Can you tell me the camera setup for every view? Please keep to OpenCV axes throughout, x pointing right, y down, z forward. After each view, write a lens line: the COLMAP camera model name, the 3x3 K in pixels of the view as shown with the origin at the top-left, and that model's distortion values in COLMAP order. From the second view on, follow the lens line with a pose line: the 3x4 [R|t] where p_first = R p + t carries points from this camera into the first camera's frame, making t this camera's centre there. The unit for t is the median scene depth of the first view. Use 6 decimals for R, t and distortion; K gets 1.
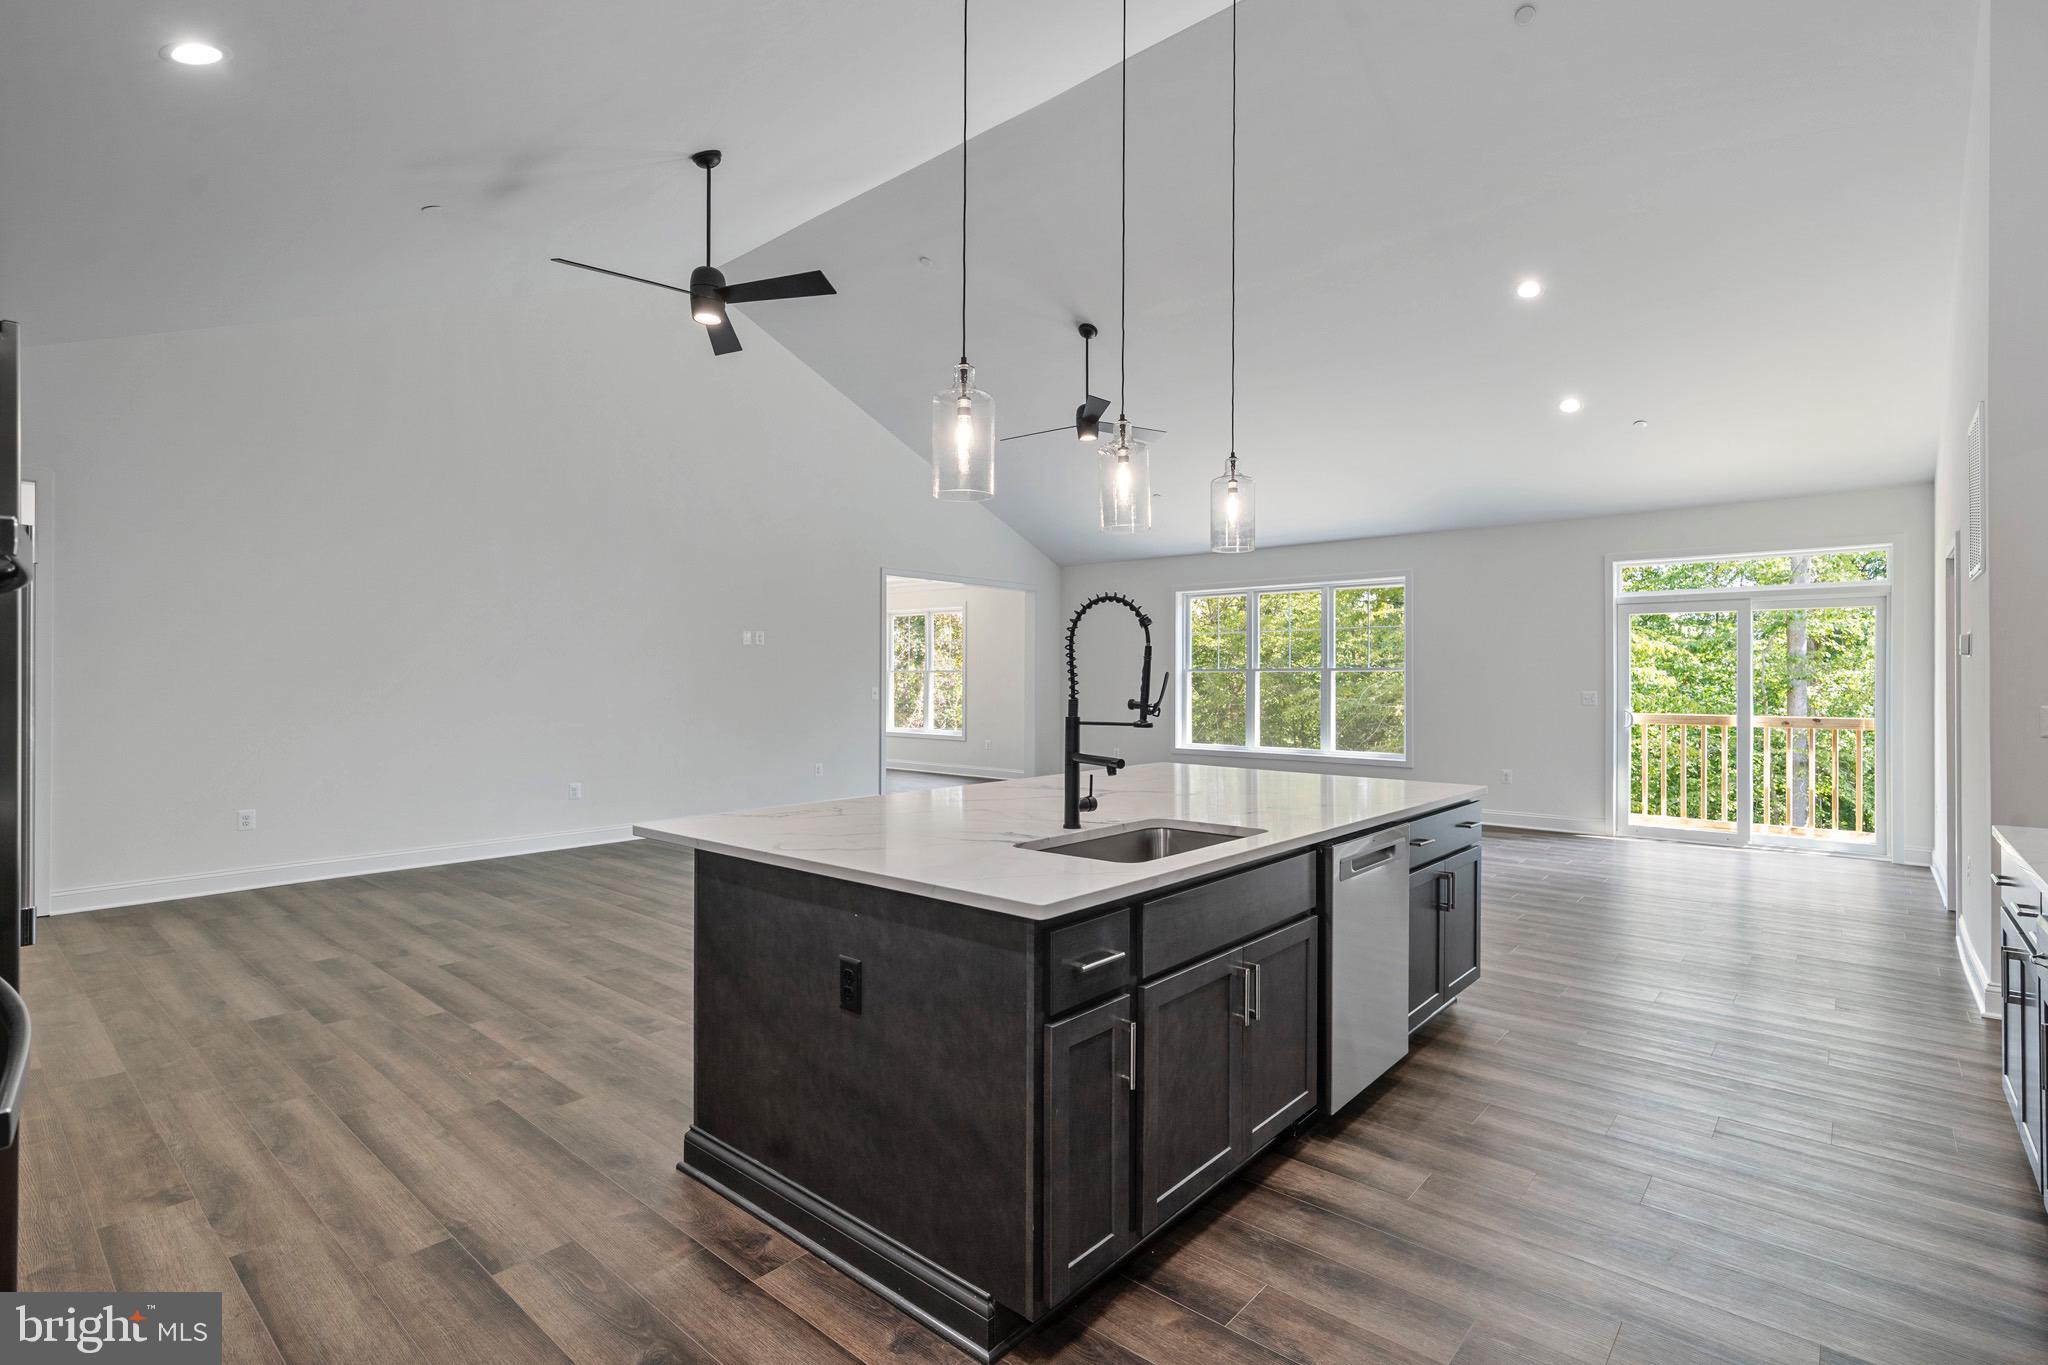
lens RADIAL K [[962.1, 0, 1050.5], [0, 962.1, 681.4], [0, 0, 1]] dist [0.000636, 0.000957]
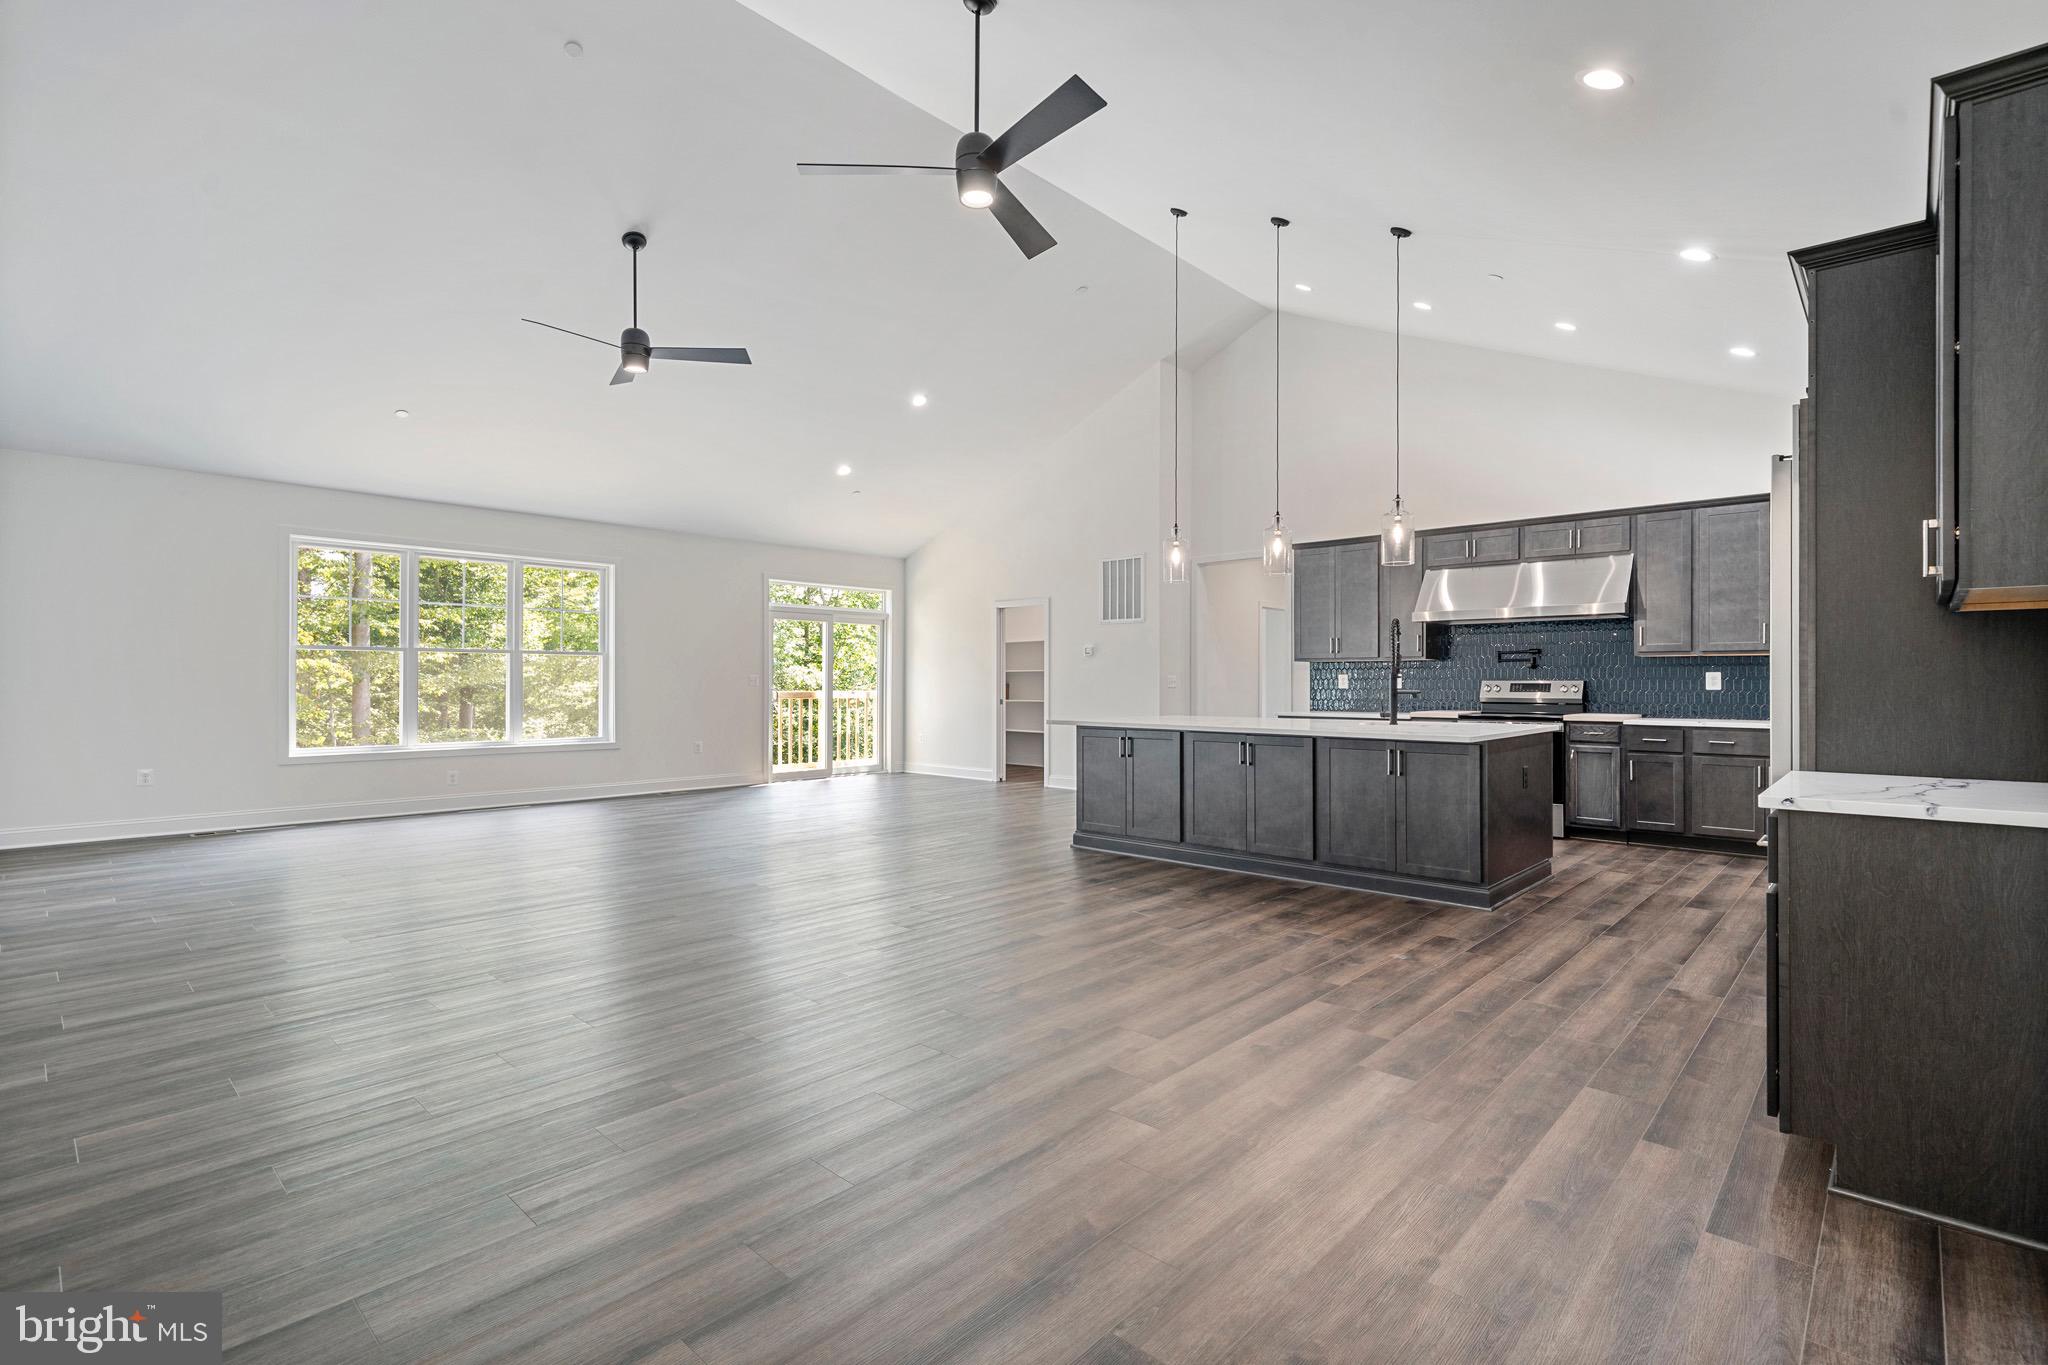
lens RADIAL K [[962.1, 0, 1022.5], [0, 962.1, 680.6], [0, 0, 1]] dist [0.000636, 0.000957]
pose [[0.039408, 0.004104, 0.999215, -1.826743], [-0.003387, 0.999986, -0.003974, 0.054310], [-0.999217, -0.003228, 0.039421, 1.465025]]
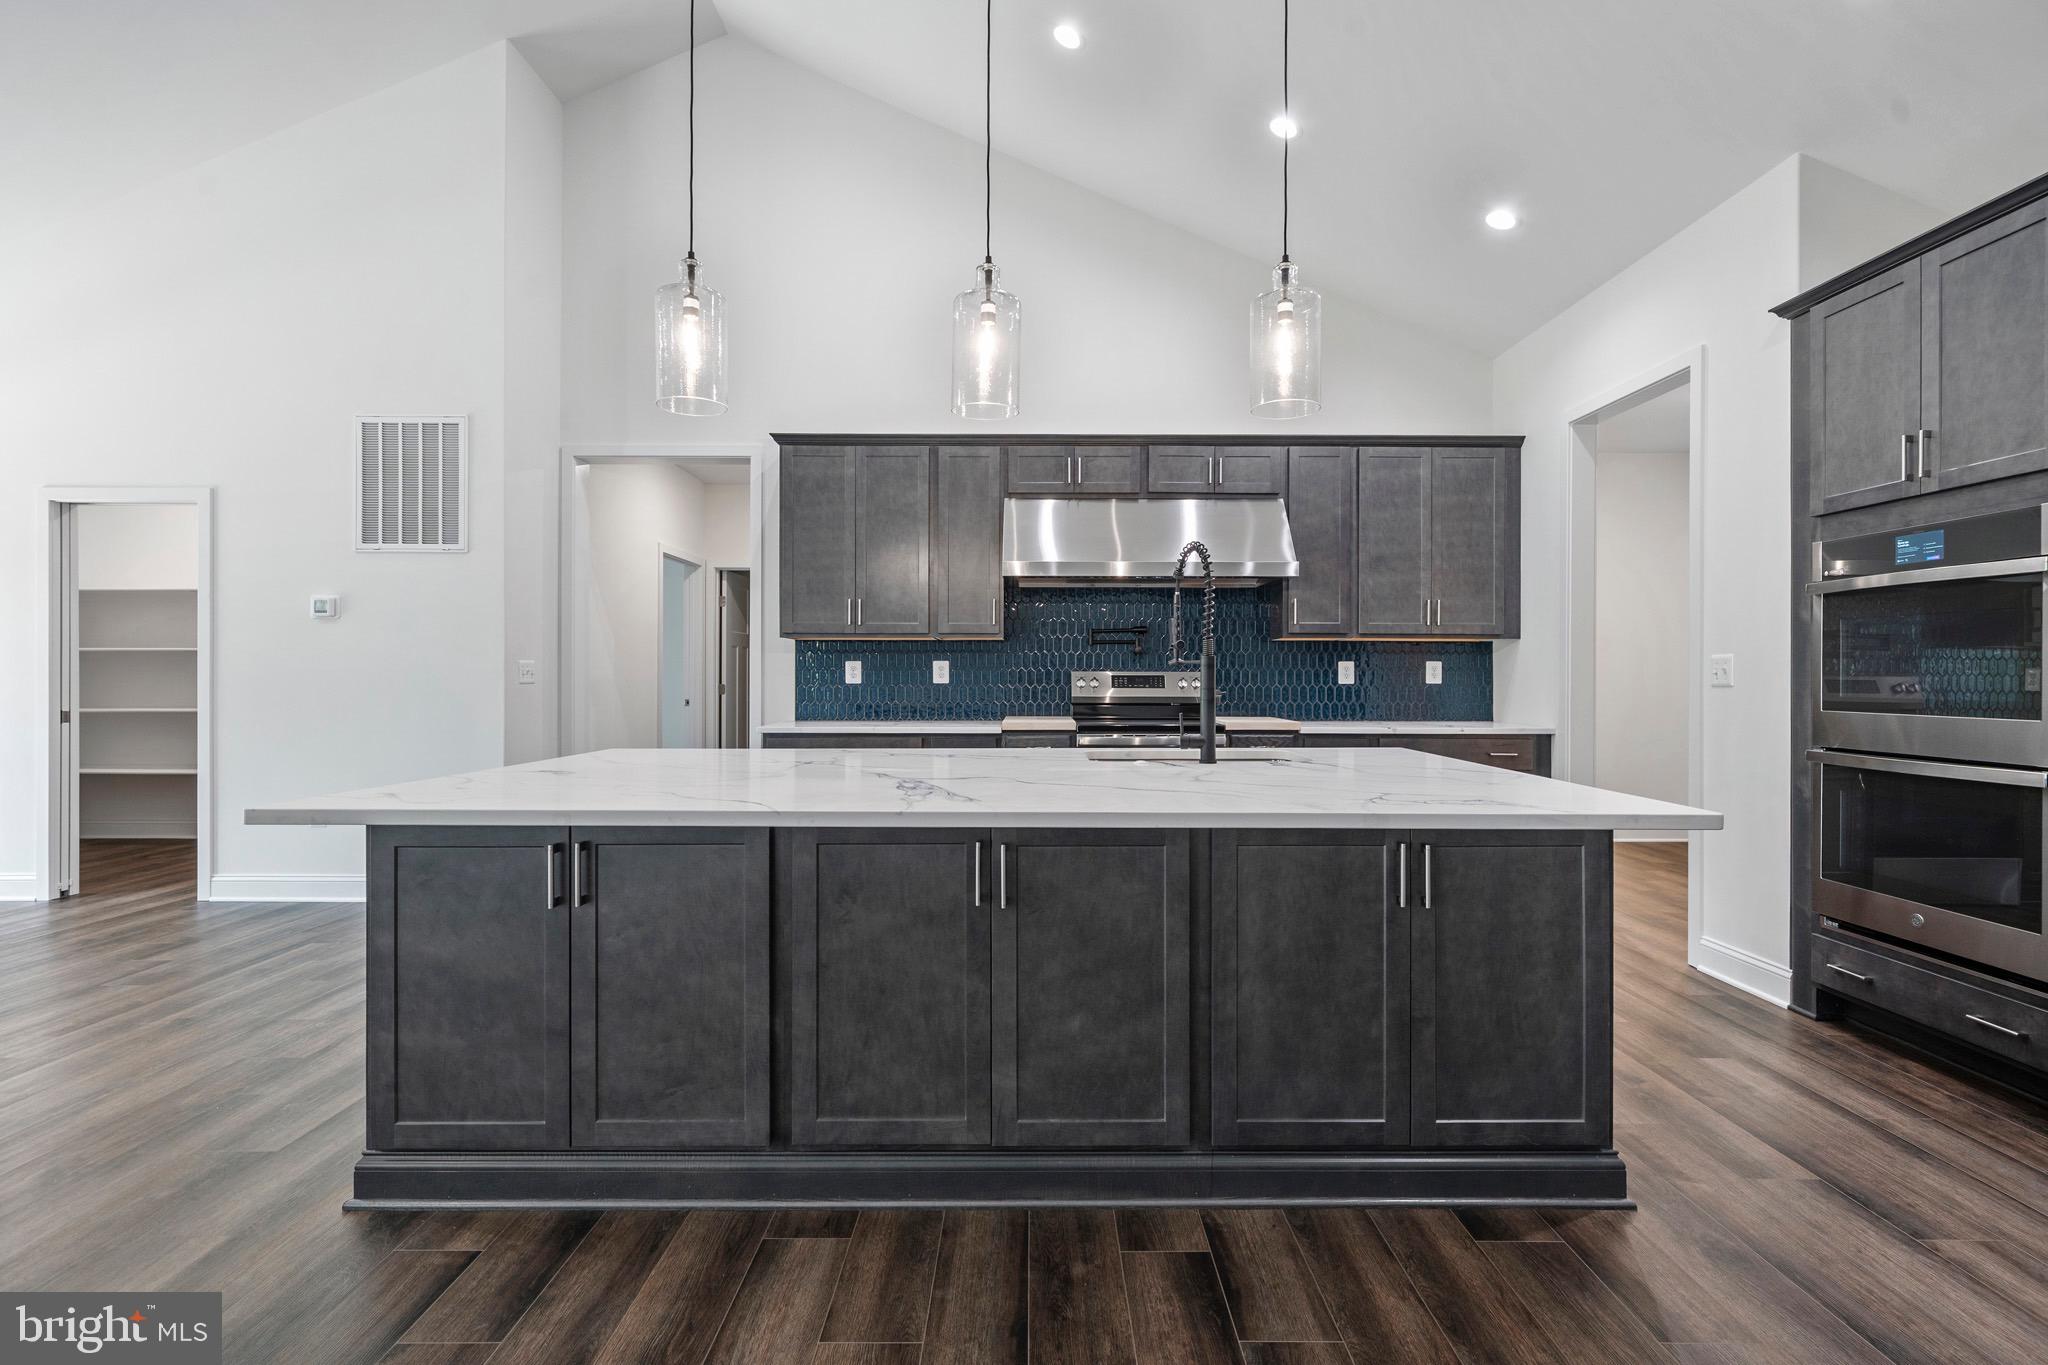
lens RADIAL K [[962.1, 0, 1050.2], [0, 962.1, 674.8], [0, 0, 1]] dist [0.000636, 0.000957]
pose [[-0.660087, 0.001016, 0.751188, -0.532000], [-0.002272, 0.999992, -0.003348, 0.051830], [-0.751186, -0.003917, -0.660079, 1.513092]]
